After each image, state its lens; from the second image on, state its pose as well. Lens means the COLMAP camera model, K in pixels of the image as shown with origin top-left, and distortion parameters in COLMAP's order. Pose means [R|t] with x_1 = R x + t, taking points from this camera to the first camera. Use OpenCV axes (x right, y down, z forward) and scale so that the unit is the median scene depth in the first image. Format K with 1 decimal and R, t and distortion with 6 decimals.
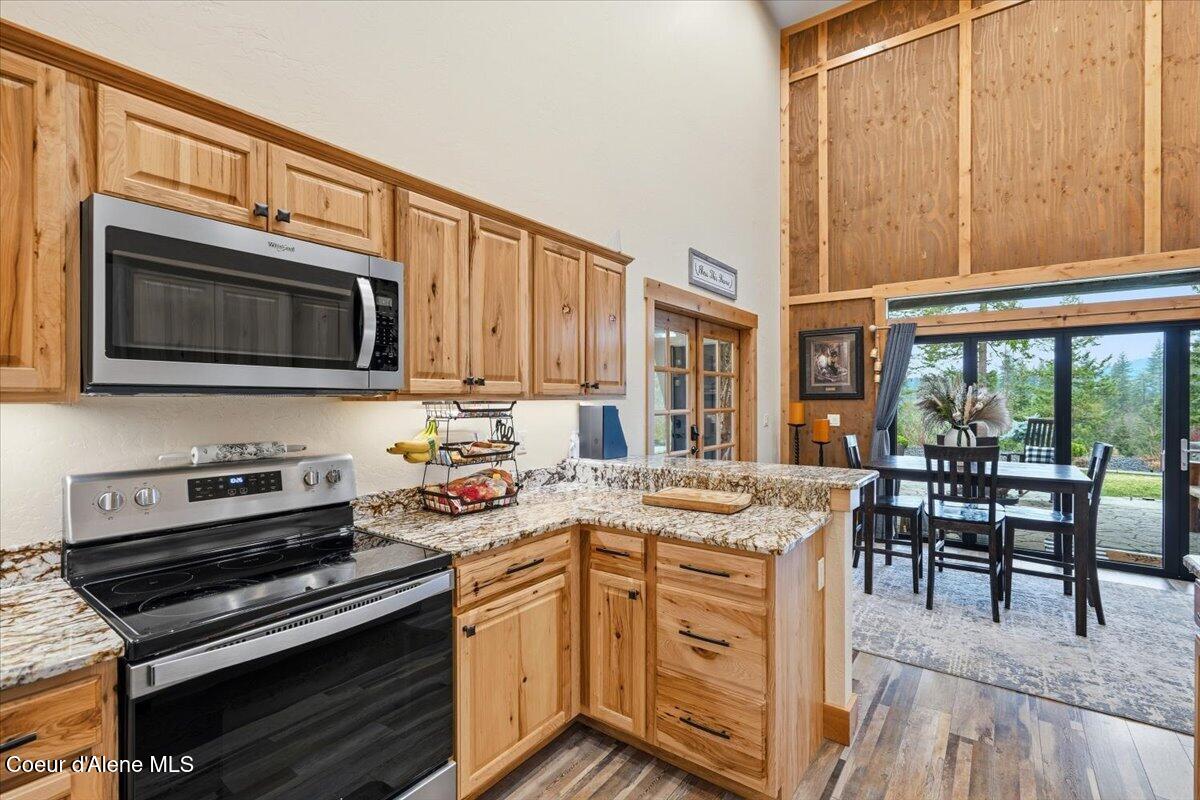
lens RADIAL K [[543.7, 0, 607.6], [0, 543.7, 398.6], [0, 0, 1]] dist [-0.006483, 0.002977]
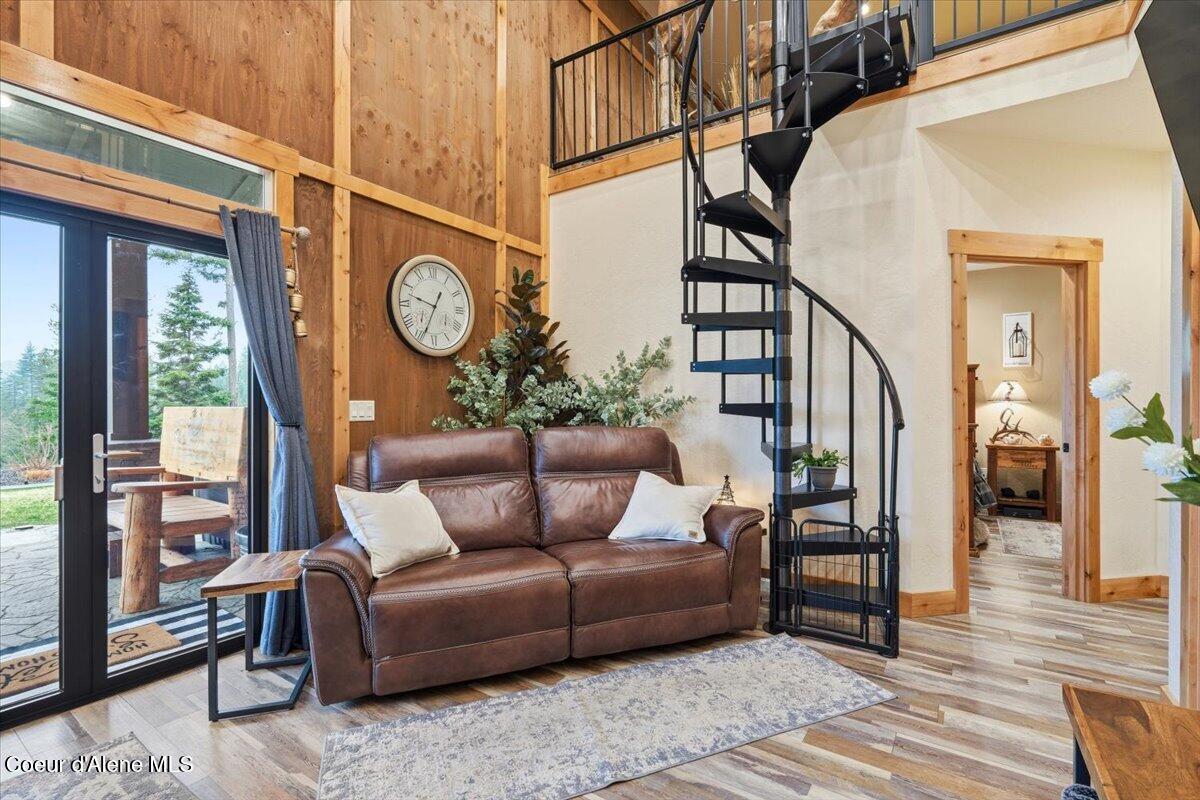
lens RADIAL K [[543.7, 0, 600.4], [0, 543.7, 403.3], [0, 0, 1]] dist [-0.006483, 0.002977]
pose [[-0.033606, -0.000129, 0.999435, 0.477641], [-0.000995, 1.000000, 0.000096, 0.040189], [-0.999435, -0.000991, -0.033606, 0.489499]]
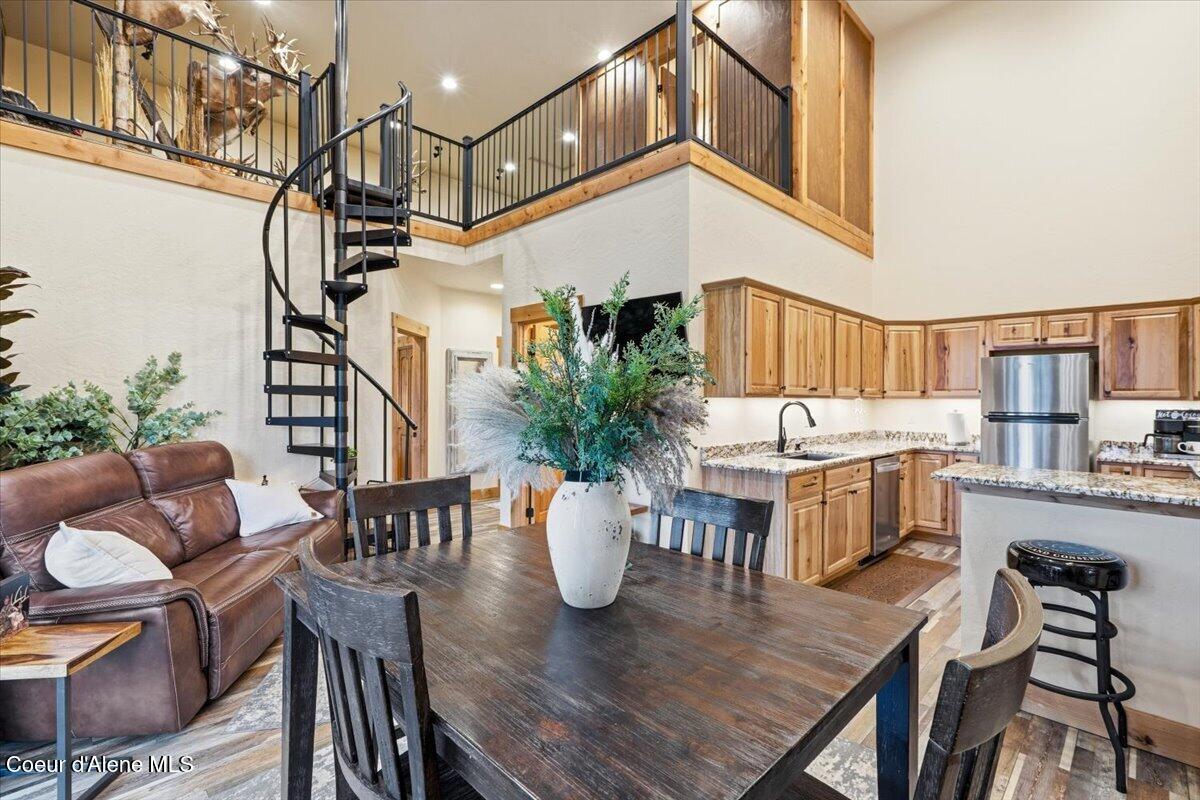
lens RADIAL K [[543.7, 0, 602.3], [0, 543.7, 400.2], [0, 0, 1]] dist [-0.006483, 0.002977]
pose [[-0.987395, -0.006597, 0.158140, 0.512513], [-0.006577, 0.999978, 0.000651, 0.007060], [-0.158140, -0.000398, -0.987417, 1.126659]]
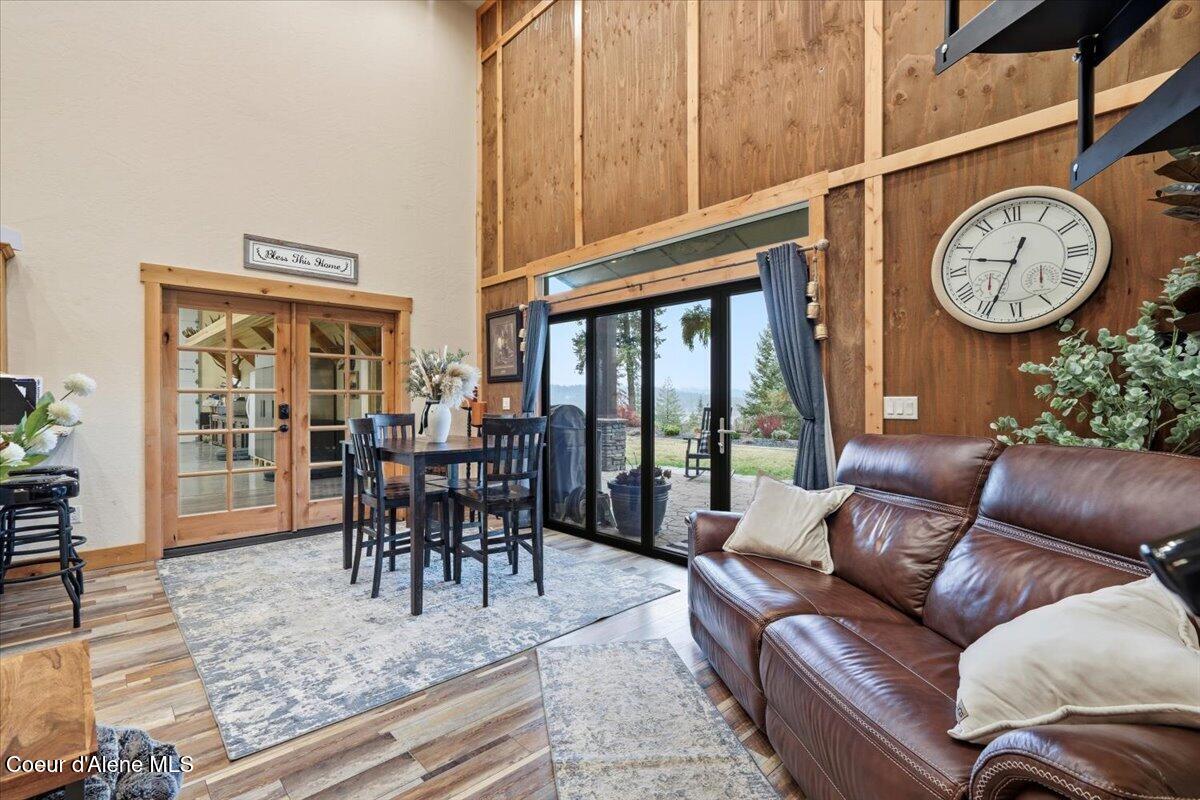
lens RADIAL K [[543.7, 0, 609.1], [0, 543.7, 402.3], [0, 0, 1]] dist [-0.006483, 0.002977]
pose [[0.985095, 0.000935, -0.172008, 0.969426], [0.000113, 0.999981, 0.006084, 0.040091], [0.172011, -0.006013, 0.985077, 0.082665]]
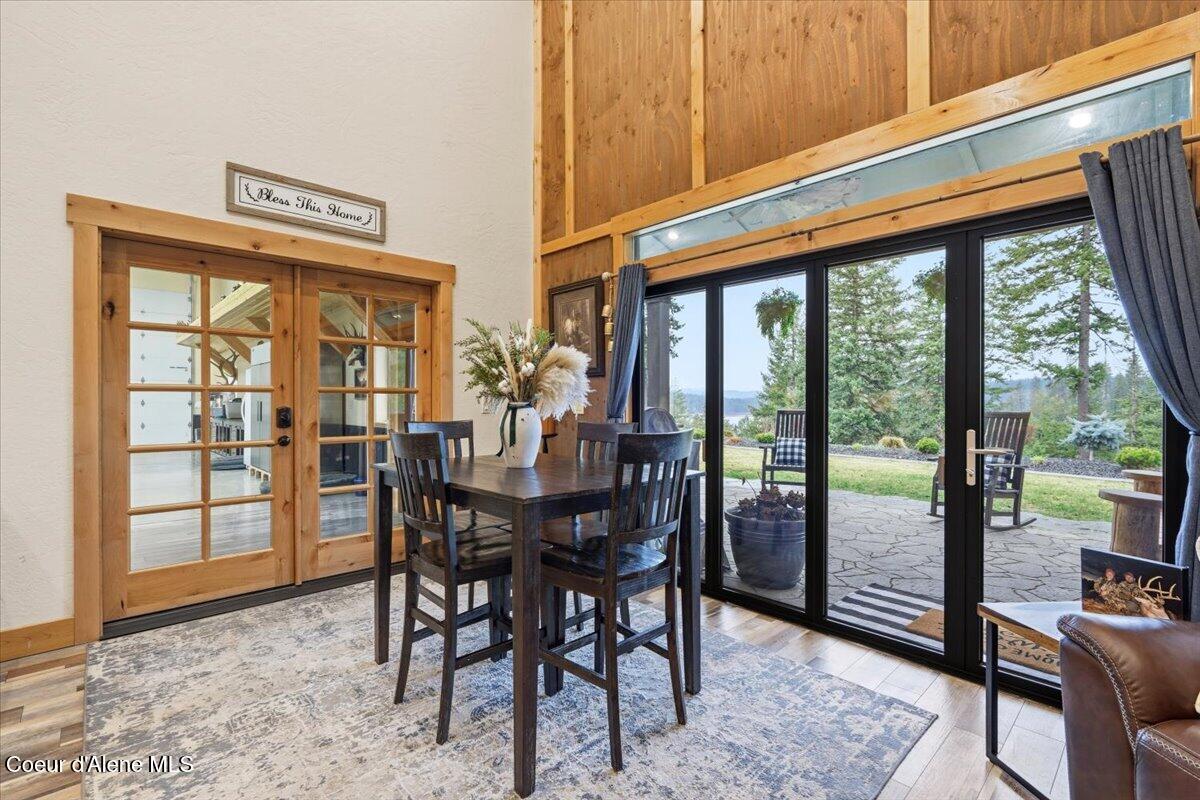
lens RADIAL K [[543.7, 0, 608.1], [0, 543.7, 401.0], [0, 0, 1]] dist [-0.006483, 0.002977]
pose [[0.985083, 0.000215, -0.172078, 0.736957], [0.000040, 0.999999, 0.001477, 0.040269], [0.172078, -0.001462, 0.985082, 0.350449]]
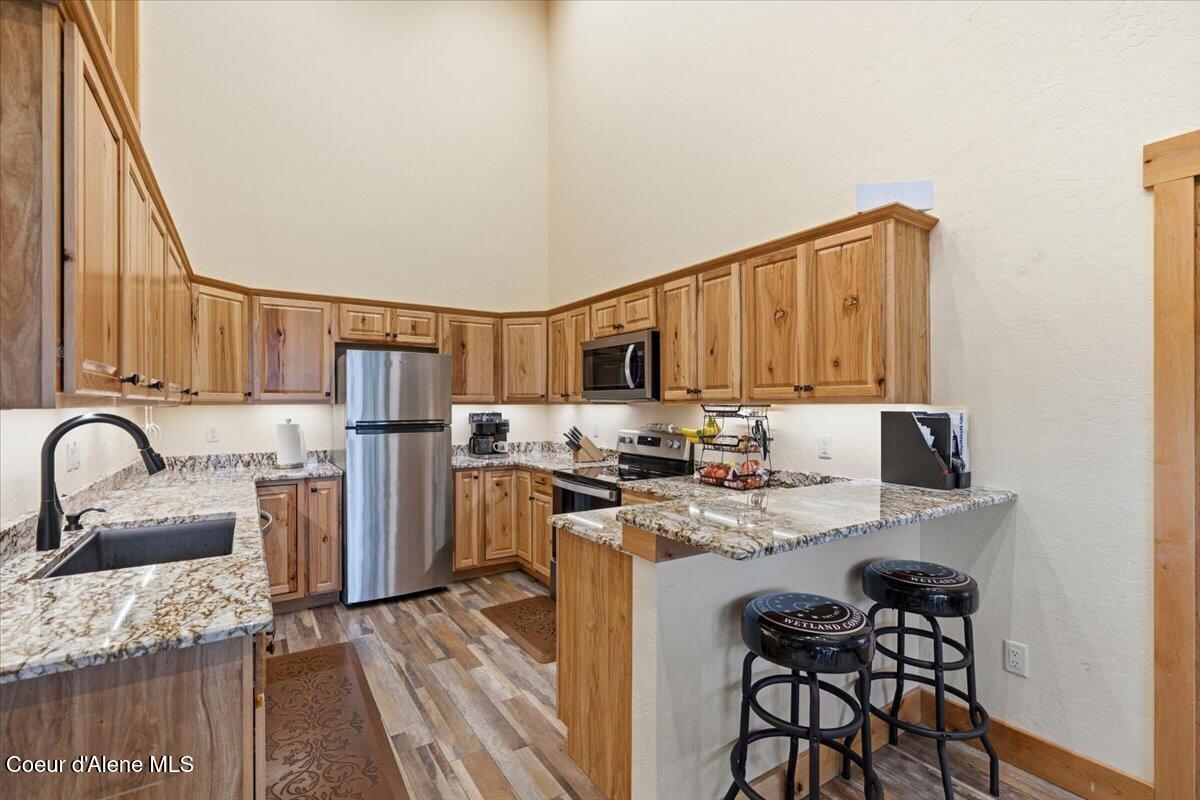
lens RADIAL K [[543.7, 0, 600.7], [0, 543.7, 402.6], [0, 0, 1]] dist [-0.006483, 0.002977]
pose [[-0.353805, -0.000736, -0.935319, 0.564100], [0.003930, 0.999990, -0.002273, 0.000814], [0.935311, -0.004480, -0.353798, 0.599181]]
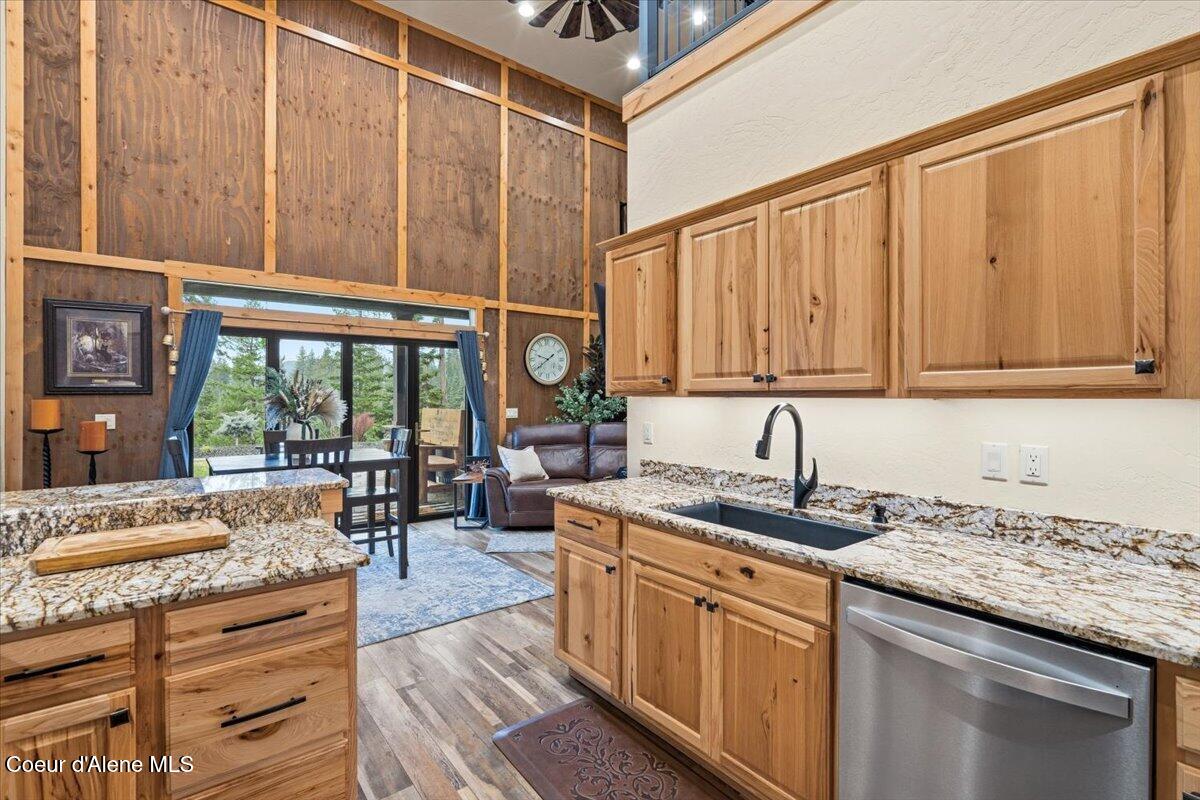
lens RADIAL K [[543.7, 0, 598.3], [0, 543.7, 397.6], [0, 0, 1]] dist [-0.006483, 0.002977]
pose [[0.272448, -0.003046, 0.962166, -0.170247], [-0.003467, 0.999985, 0.004148, 0.000725], [-0.962164, -0.004466, 0.272434, 0.144110]]
